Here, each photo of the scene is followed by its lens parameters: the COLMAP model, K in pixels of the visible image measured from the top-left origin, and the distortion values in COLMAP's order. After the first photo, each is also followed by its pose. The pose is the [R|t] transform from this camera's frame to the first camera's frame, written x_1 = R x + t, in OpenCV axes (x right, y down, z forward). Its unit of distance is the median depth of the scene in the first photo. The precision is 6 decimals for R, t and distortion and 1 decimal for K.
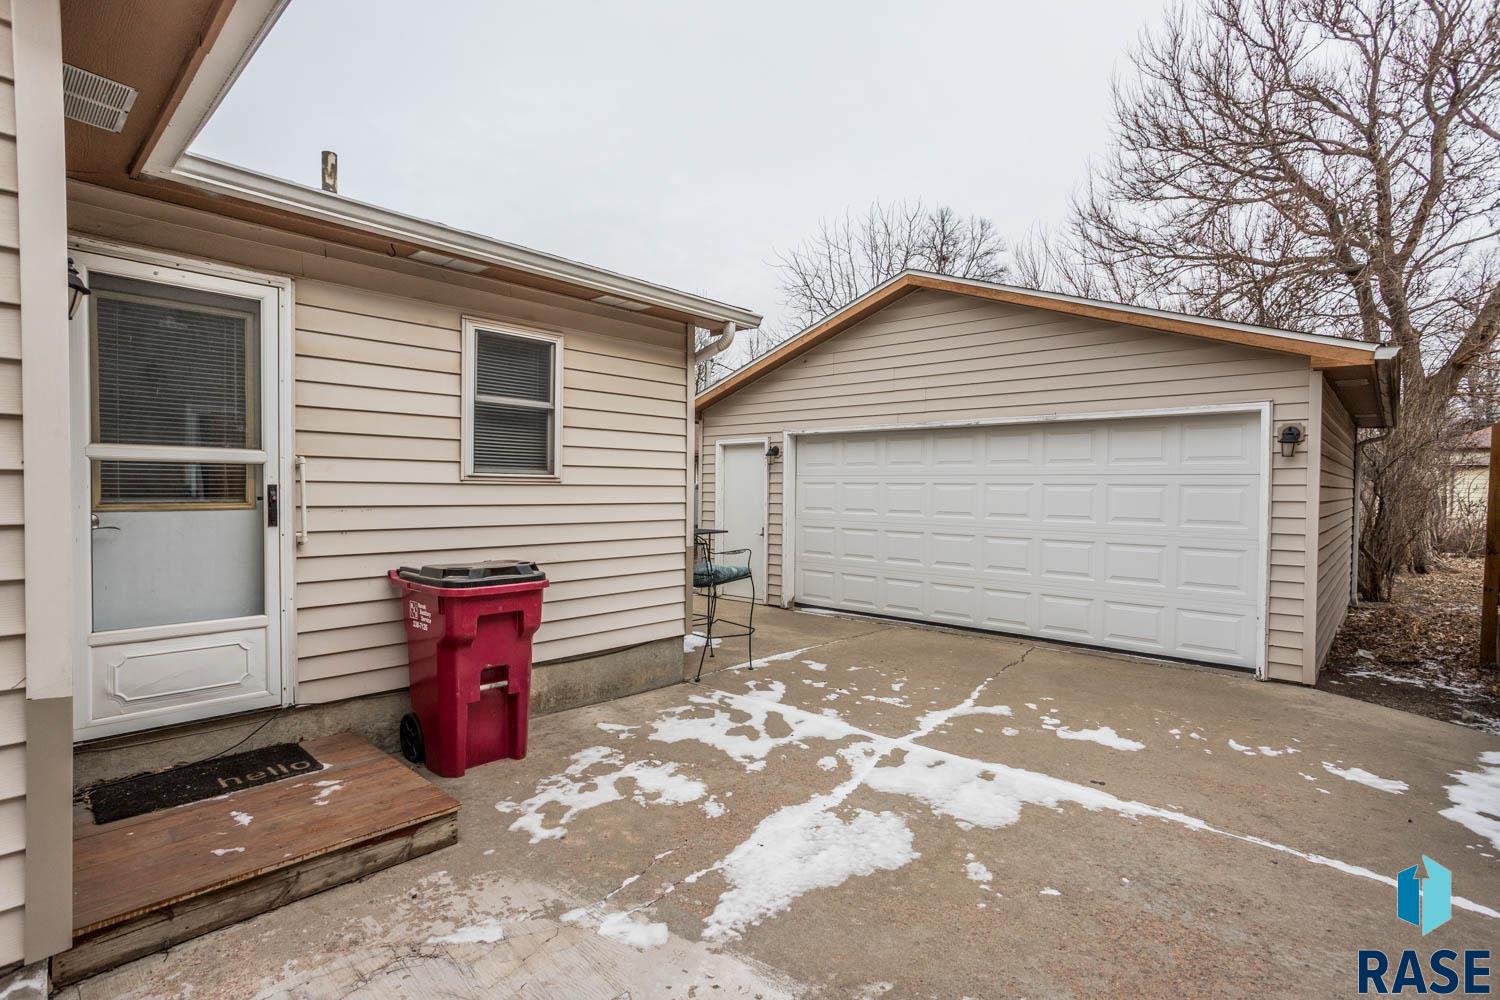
lens RADIAL K [[720.5, 0, 746.9], [0, 720.5, 501.3], [0, 0, 1]] dist [-0.058603, 0.038003]
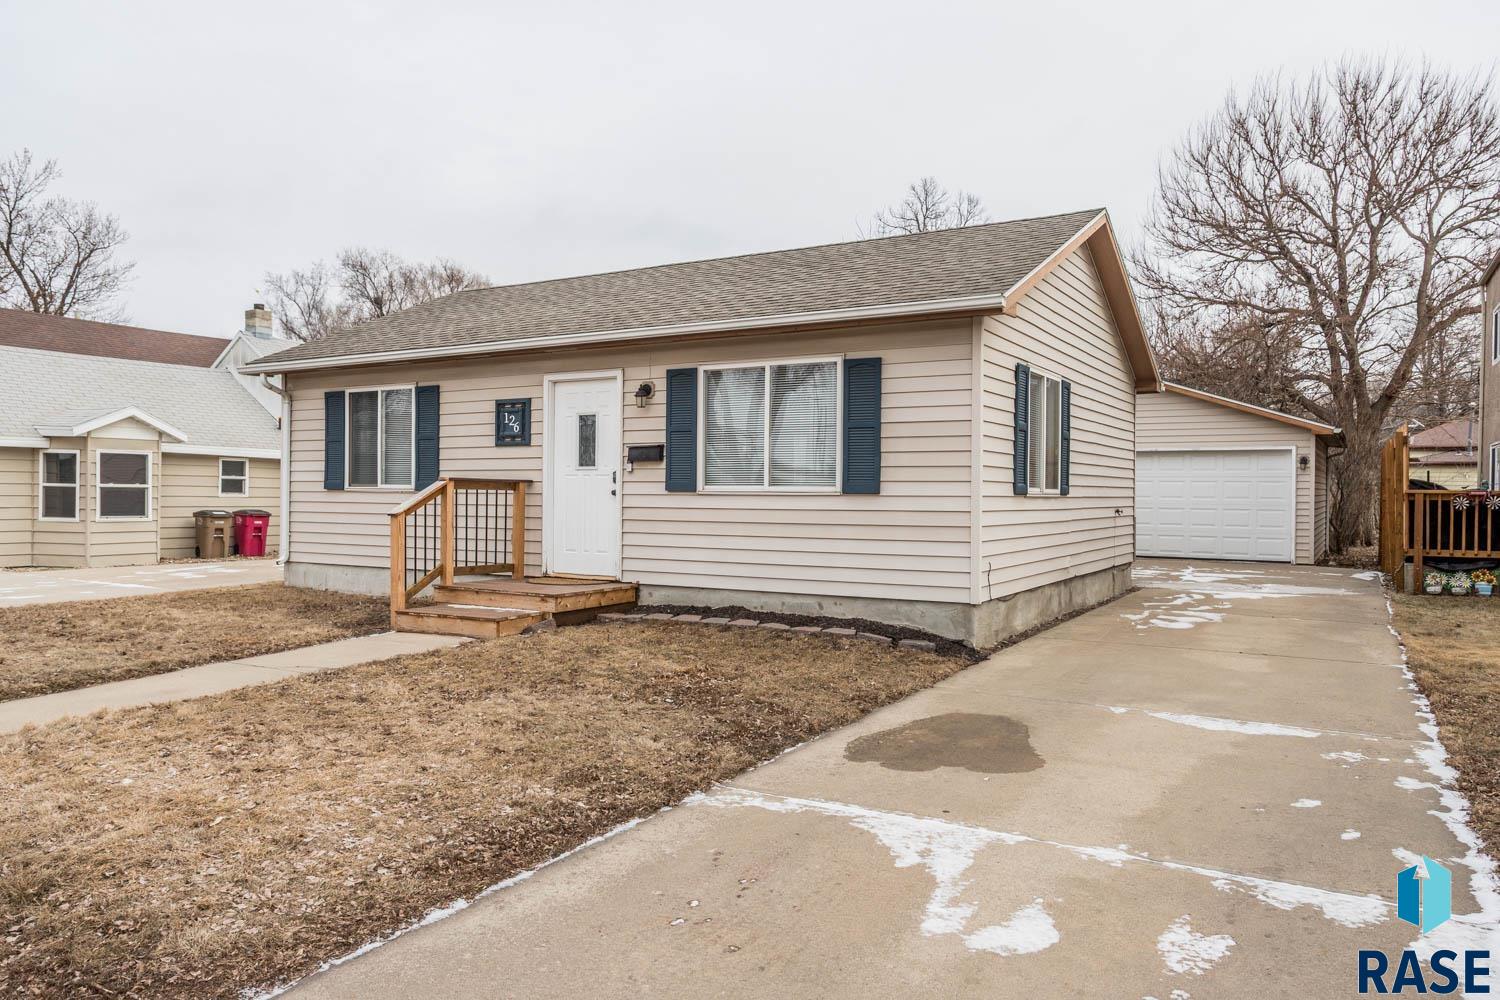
lens RADIAL K [[1044.3, 0, 748.8], [0, 1044.3, 484.7], [0, 0, 1]] dist [0.025721, 0.001496]
pose [[0.977587, 0.003741, 0.210498, -0.440199], [-0.000305, 0.999866, -0.016353, 0.011322], [-0.210531, 0.015922, 0.977457, -0.505292]]
